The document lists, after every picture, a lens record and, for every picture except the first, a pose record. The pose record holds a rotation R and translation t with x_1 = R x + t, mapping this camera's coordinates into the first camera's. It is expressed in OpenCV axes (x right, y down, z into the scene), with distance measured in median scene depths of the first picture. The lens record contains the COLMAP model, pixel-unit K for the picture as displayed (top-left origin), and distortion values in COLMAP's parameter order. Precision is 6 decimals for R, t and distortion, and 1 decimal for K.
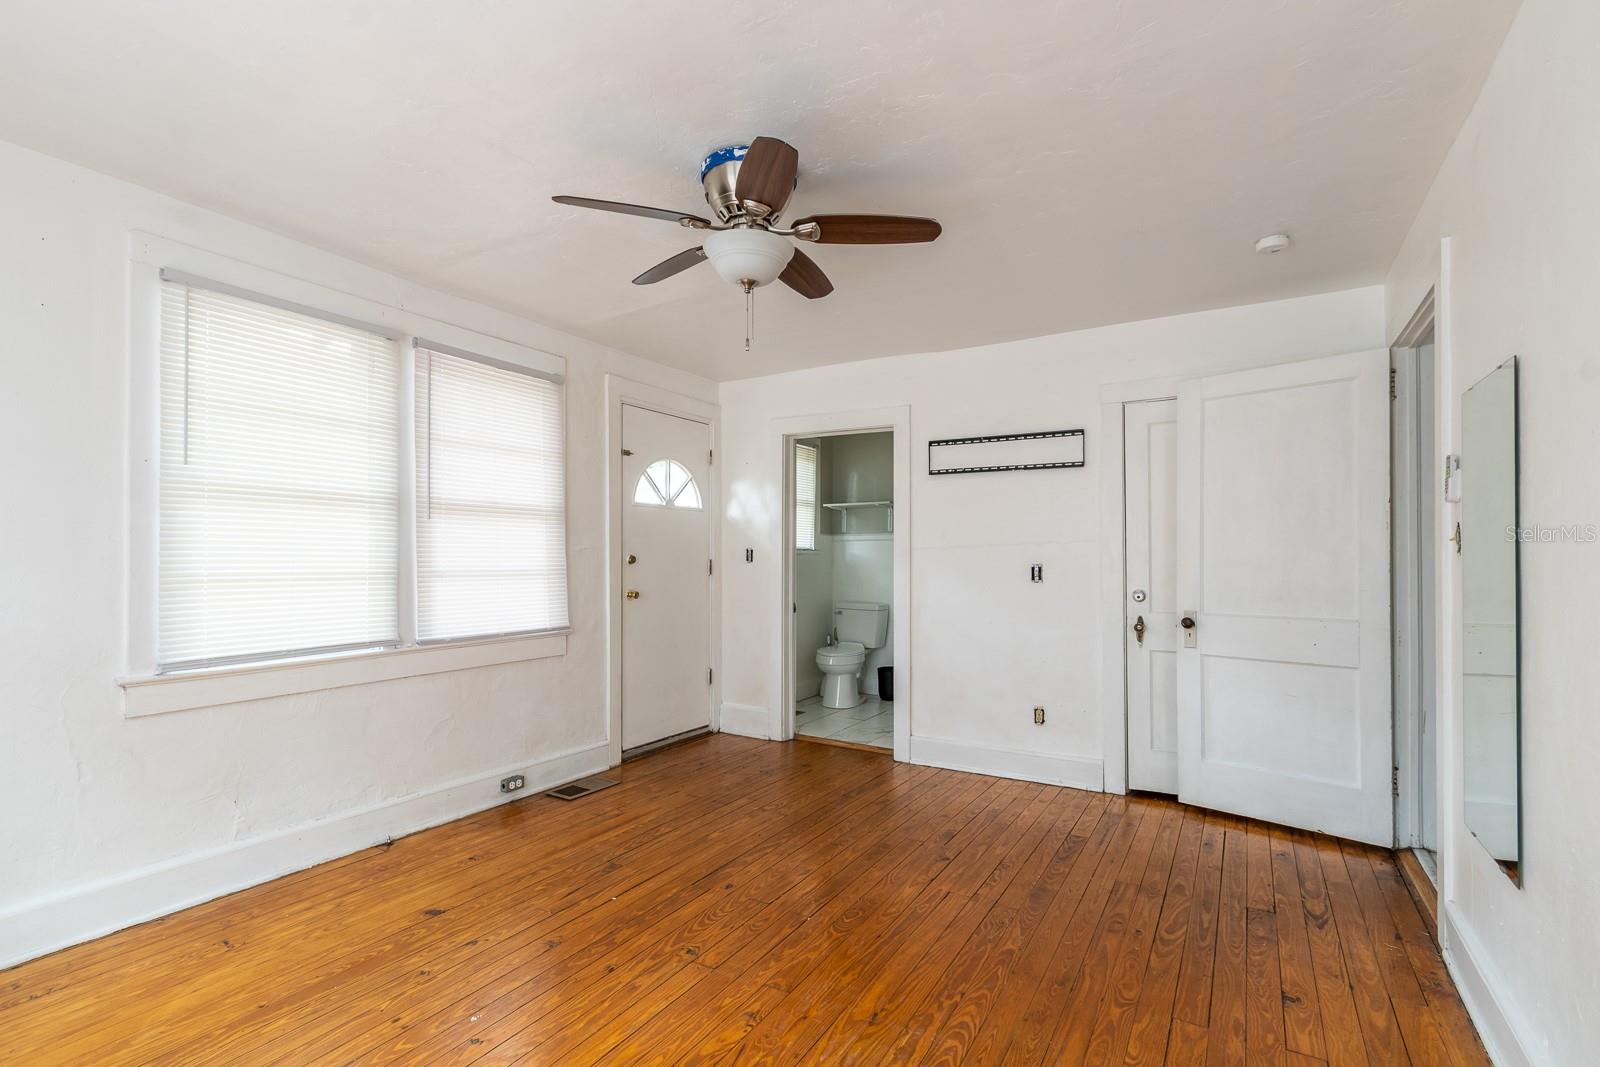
lens RADIAL K [[737.5, 0, 807.7], [0, 737.5, 559.8], [0, 0, 1]] dist [-0.000118, 0.000015]
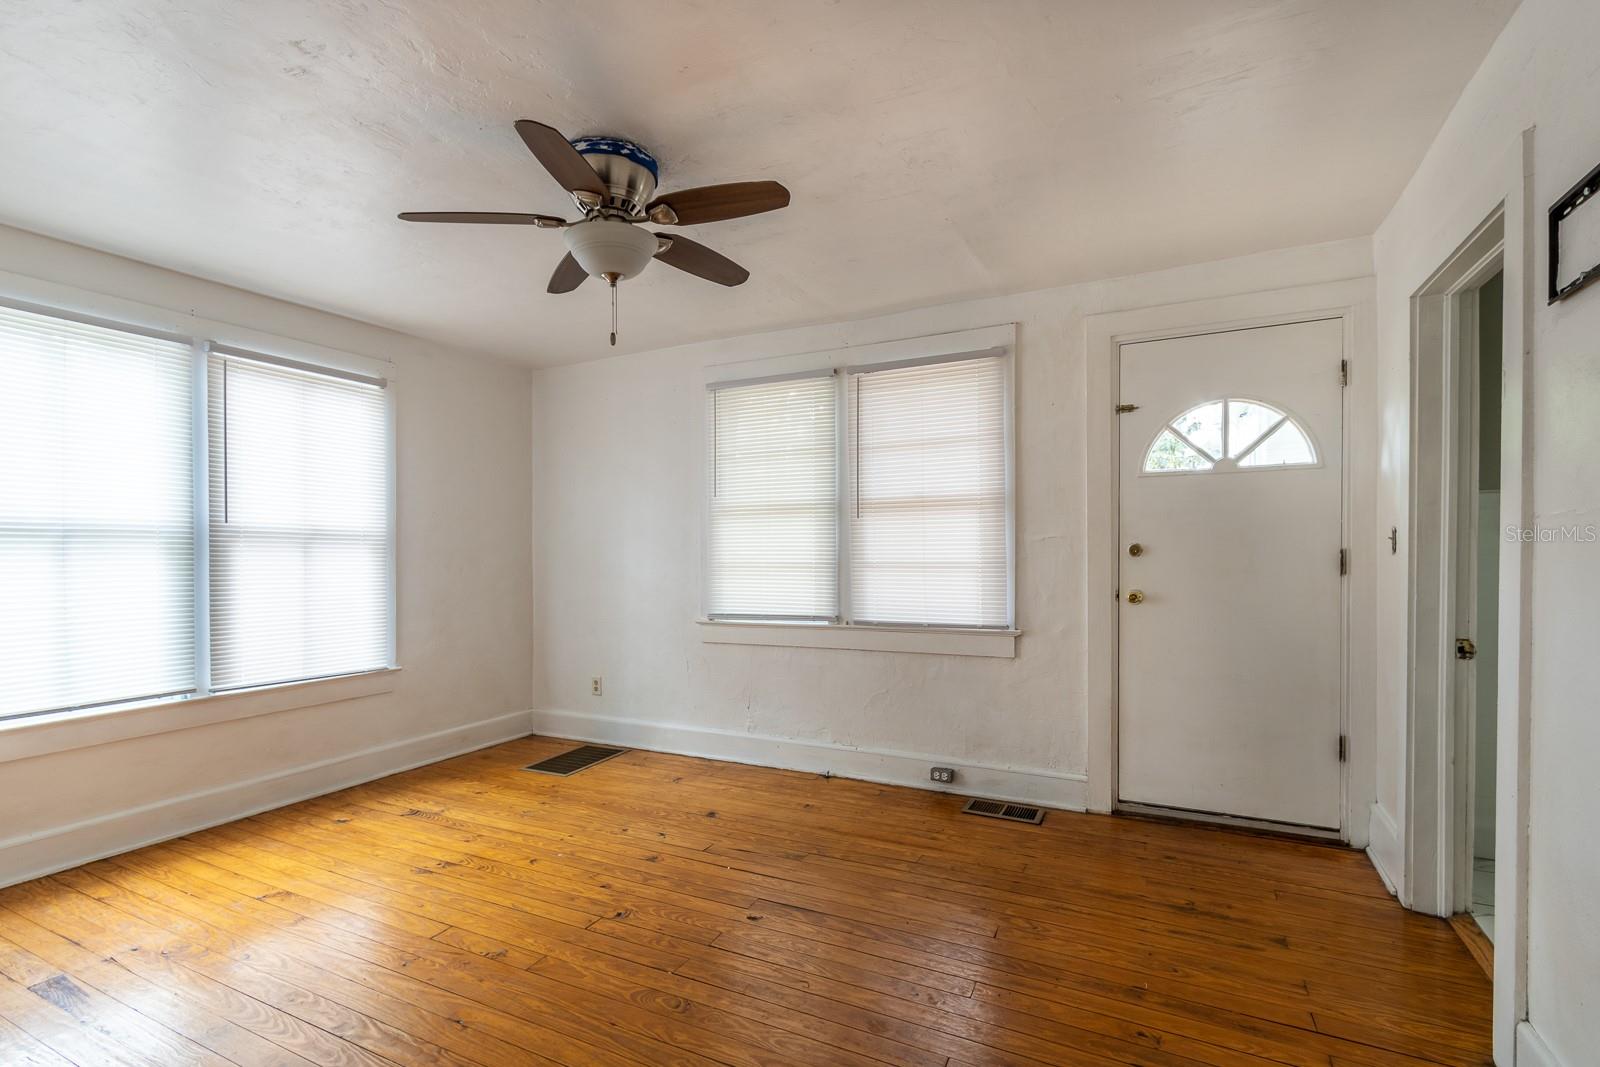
lens RADIAL K [[737.5, 0, 807.7], [0, 737.5, 559.8], [0, 0, 1]] dist [-0.000118, 0.000015]
pose [[0.070060, 0.010598, -0.997486, 0.648274], [0.008636, 0.999900, 0.011230, -0.002426], [0.997505, -0.009402, 0.069961, 0.827857]]
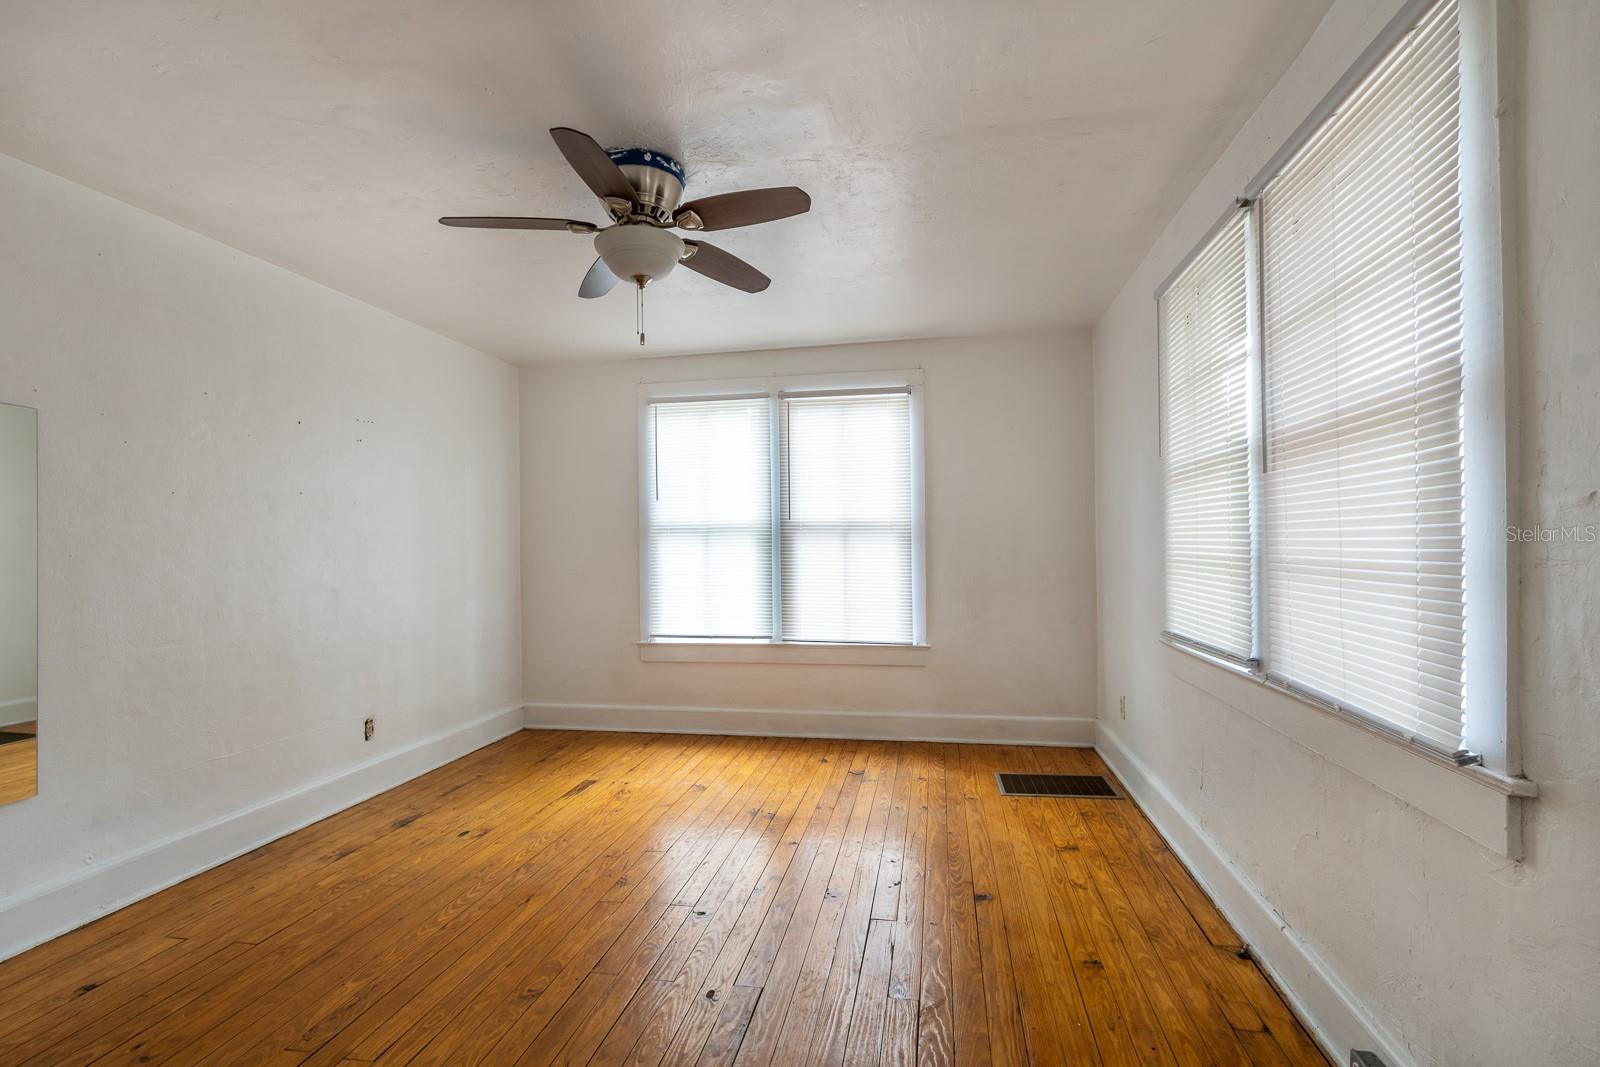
lens RADIAL K [[732.1, 0, 800.0], [0, 732.1, 533.5], [0, 0, 1]] dist [-0.001489, 0.000003]
pose [[-0.939497, 0.007170, -0.342483, 0.045480], [0.013211, 0.999796, -0.015310, -0.000868], [0.342303, -0.018908, -0.939399, 1.412955]]
